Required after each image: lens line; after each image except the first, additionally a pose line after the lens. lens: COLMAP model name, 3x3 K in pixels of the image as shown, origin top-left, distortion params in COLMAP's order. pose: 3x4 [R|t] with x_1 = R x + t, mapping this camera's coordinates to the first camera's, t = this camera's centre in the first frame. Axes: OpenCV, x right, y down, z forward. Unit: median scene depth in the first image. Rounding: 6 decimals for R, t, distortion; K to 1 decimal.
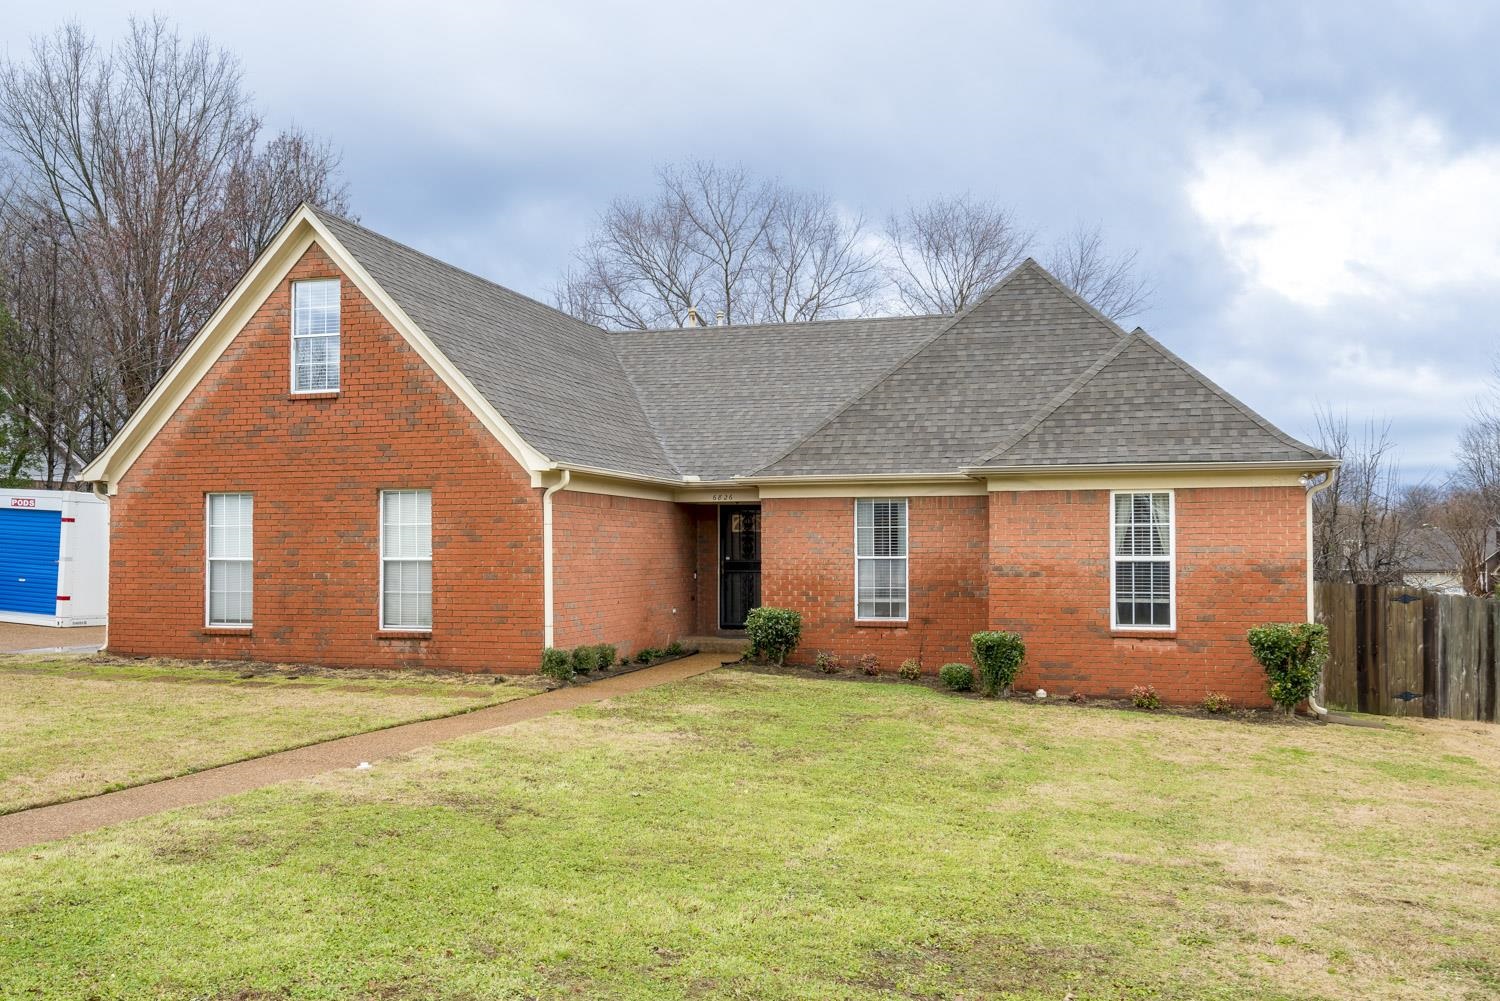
lens RADIAL K [[1206.6, 0, 702.0], [0, 1206.6, 499.9], [0, 0, 1]] dist [-0.000381, -0.000977]
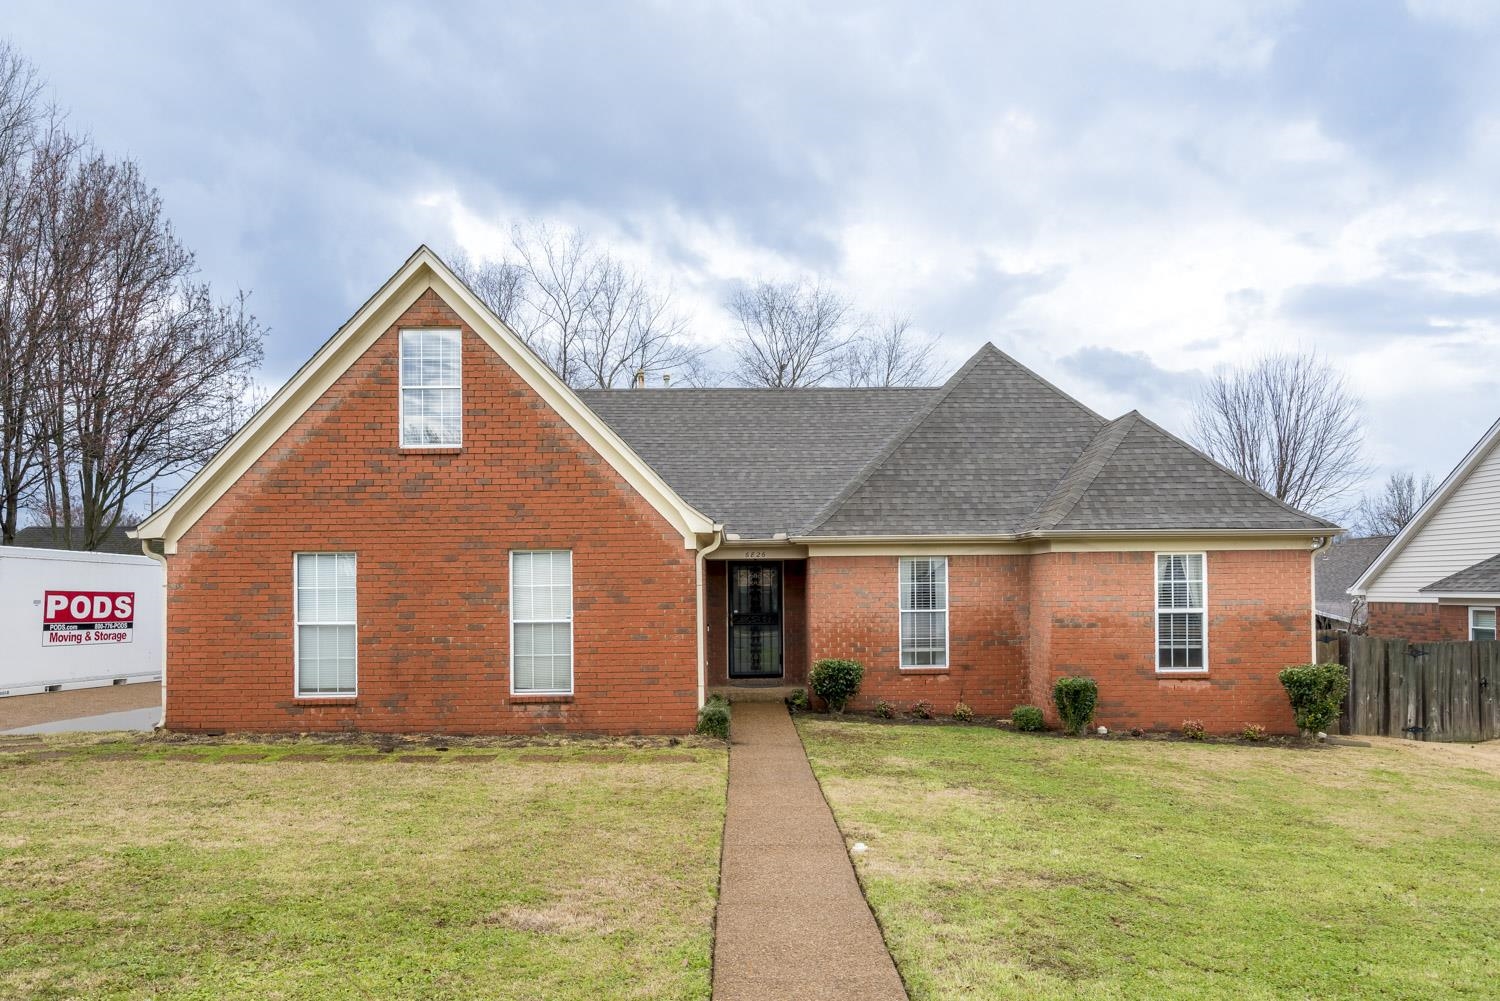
lens RADIAL K [[1111.3, 0, 696.6], [0, 1111.3, 558.1], [0, 0, 1]] dist [0.002538, 0.002534]
pose [[0.958442, -0.000491, 0.285286, -0.366500], [-0.003376, 0.999909, 0.013065, -0.013805], [-0.285267, -0.013485, 0.958353, 0.098721]]
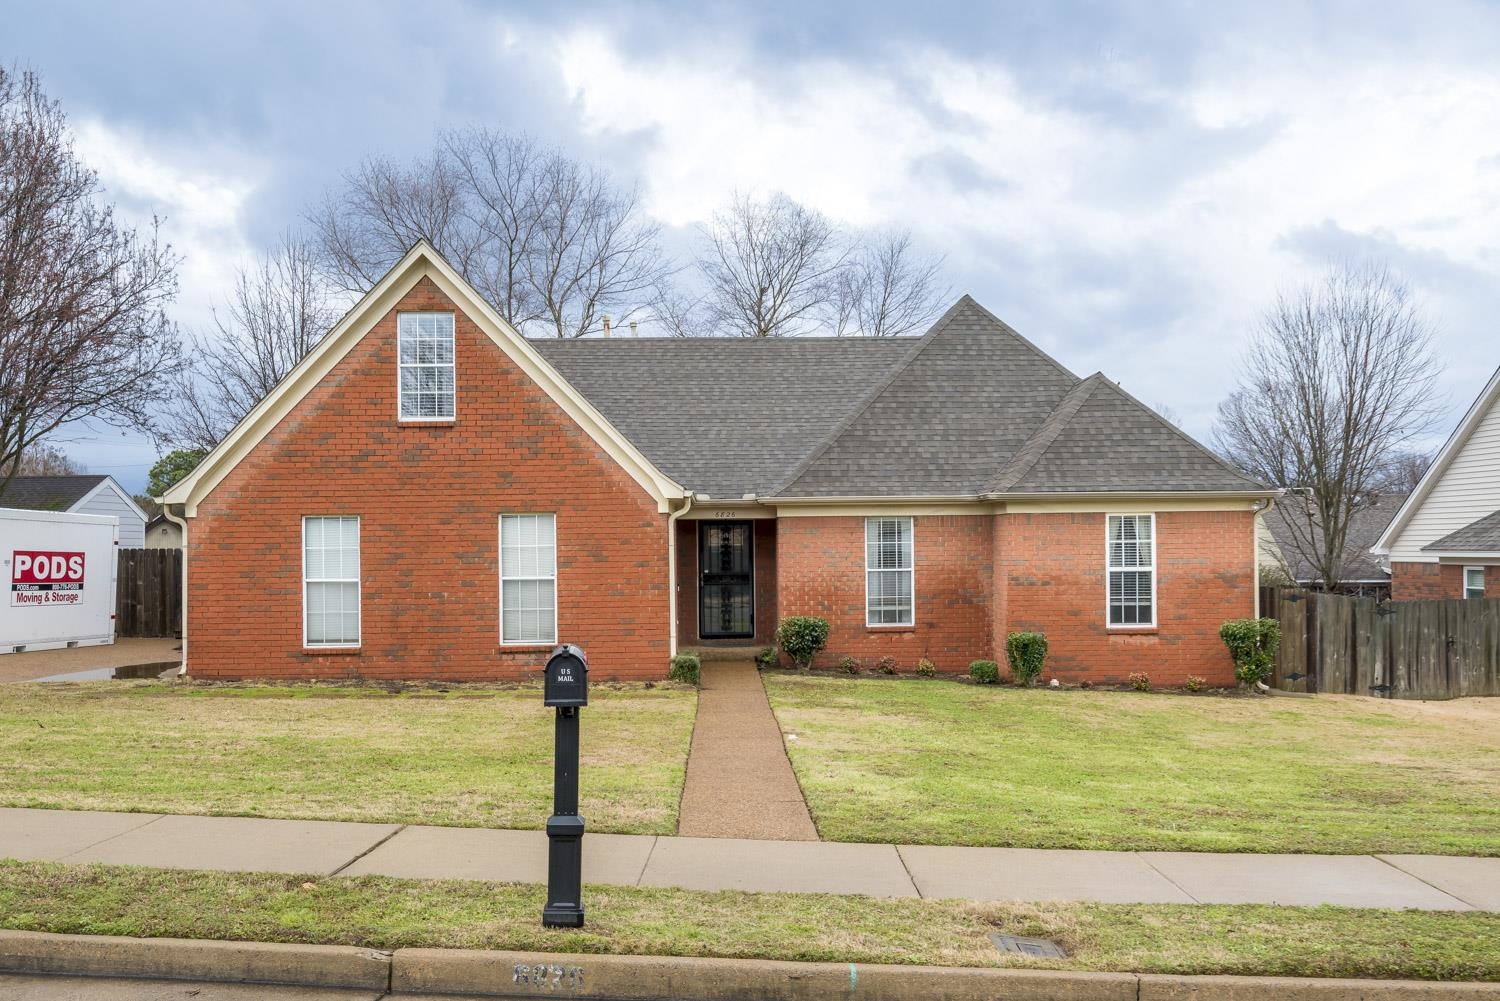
lens RADIAL K [[1511.6, 0, 650.4], [0, 1511.6, 501.6], [0, 0, 1]] dist [-0.005472, 0.002759]
pose [[0.960061, -0.000639, 0.279791, -0.496722], [-0.002386, 0.999942, 0.010471, -0.032440], [-0.279781, -0.010720, 0.960004, -0.309361]]
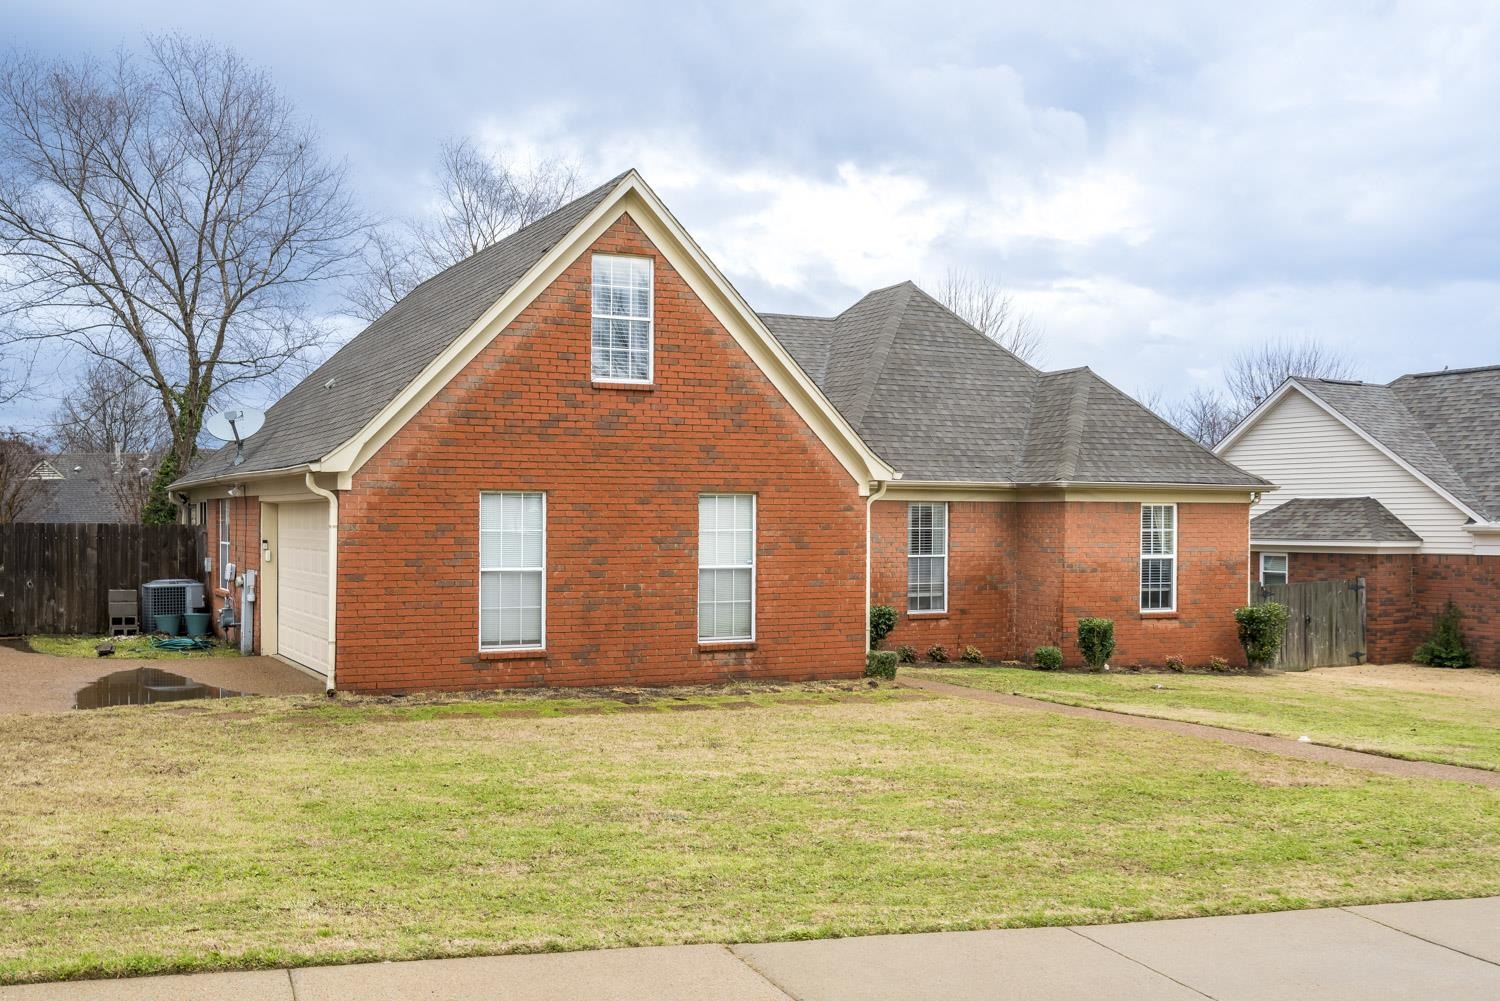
lens RADIAL K [[1511.6, 0, 650.4], [0, 1511.6, 501.6], [0, 0, 1]] dist [-0.005472, 0.002759]
pose [[0.753373, 0.010533, 0.657509, -1.031123], [-0.031110, 0.999323, 0.019637, -0.023063], [-0.656857, -0.035249, 0.753191, 0.139390]]
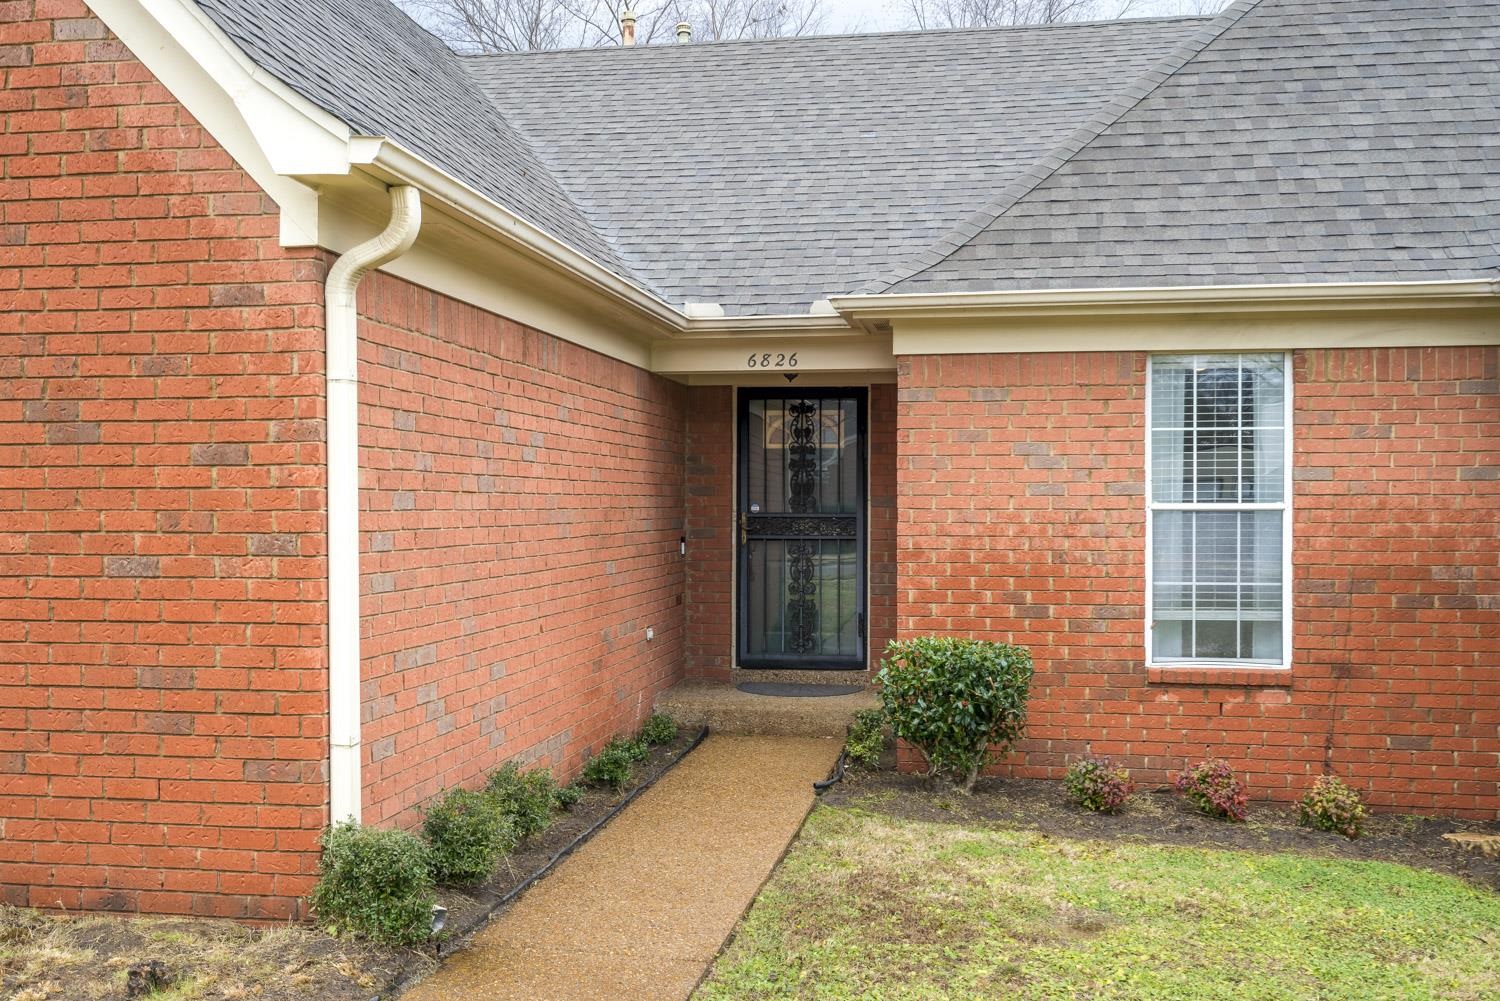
lens RADIAL K [[1436.5, 0, 705.1], [0, 1436.5, 487.6], [0, 0, 1]] dist [0.003603, 0.007409]
pose [[0.992439, 0.004383, 0.122662, -0.078459], [-0.008193, 0.999499, 0.030572, 0.031349], [-0.122467, -0.031346, 0.991977, 0.609080]]
